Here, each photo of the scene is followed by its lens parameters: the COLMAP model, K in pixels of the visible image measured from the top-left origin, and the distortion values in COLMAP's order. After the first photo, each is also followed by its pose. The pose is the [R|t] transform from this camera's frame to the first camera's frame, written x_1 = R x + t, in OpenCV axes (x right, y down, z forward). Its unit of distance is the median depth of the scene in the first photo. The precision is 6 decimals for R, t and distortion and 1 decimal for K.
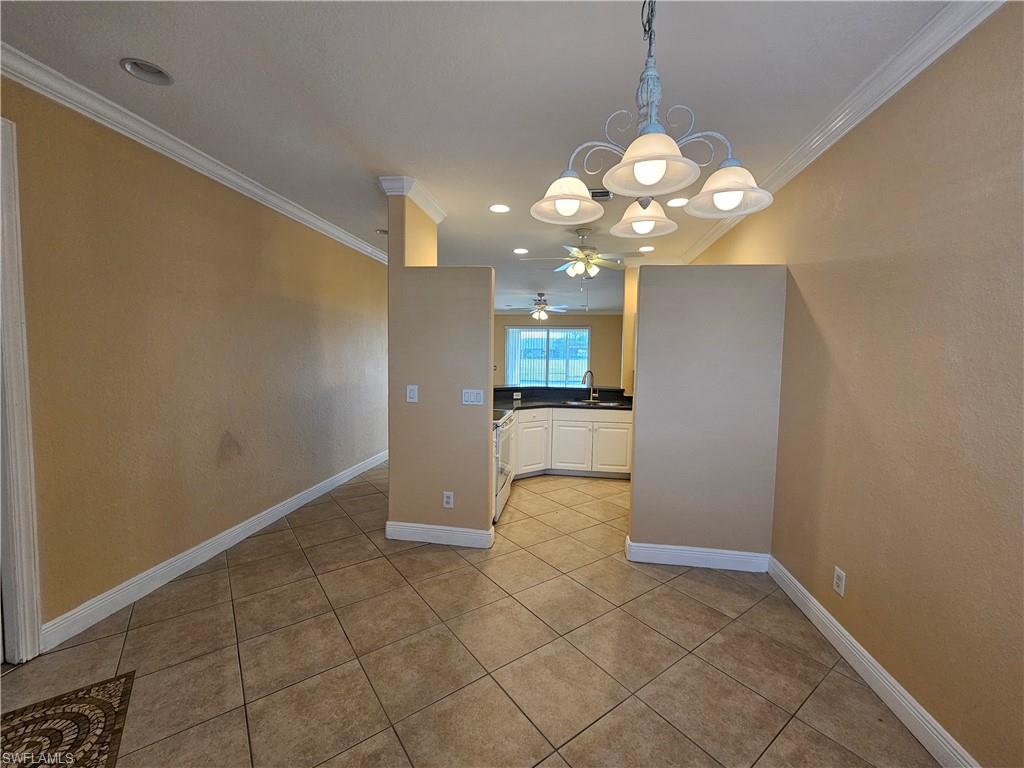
lens RADIAL K [[419.7, 0, 513.3], [0, 419.7, 382.8], [0, 0, 1]] dist [0.000878, 0.000541]
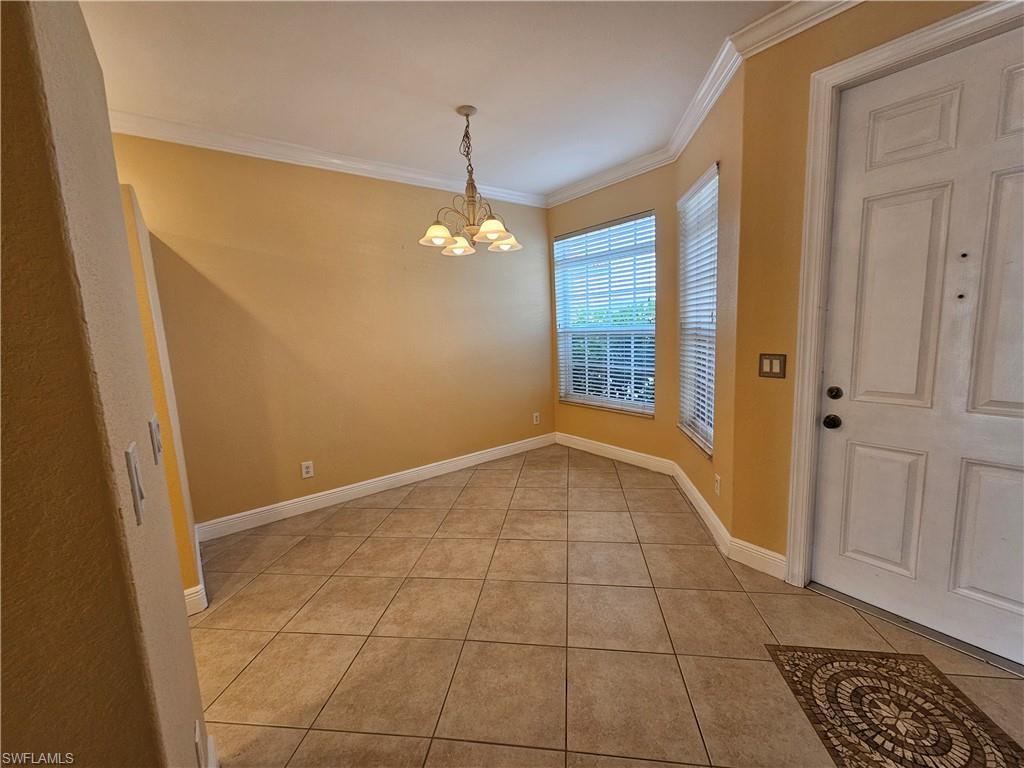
lens RADIAL K [[419.7, 0, 513.3], [0, 419.7, 382.8], [0, 0, 1]] dist [0.000878, 0.000541]
pose [[-0.720288, -0.081492, 0.688872, -0.905181], [0.072978, 0.978662, 0.192080, -0.092684], [-0.689826, 0.188626, -0.698971, 1.677673]]
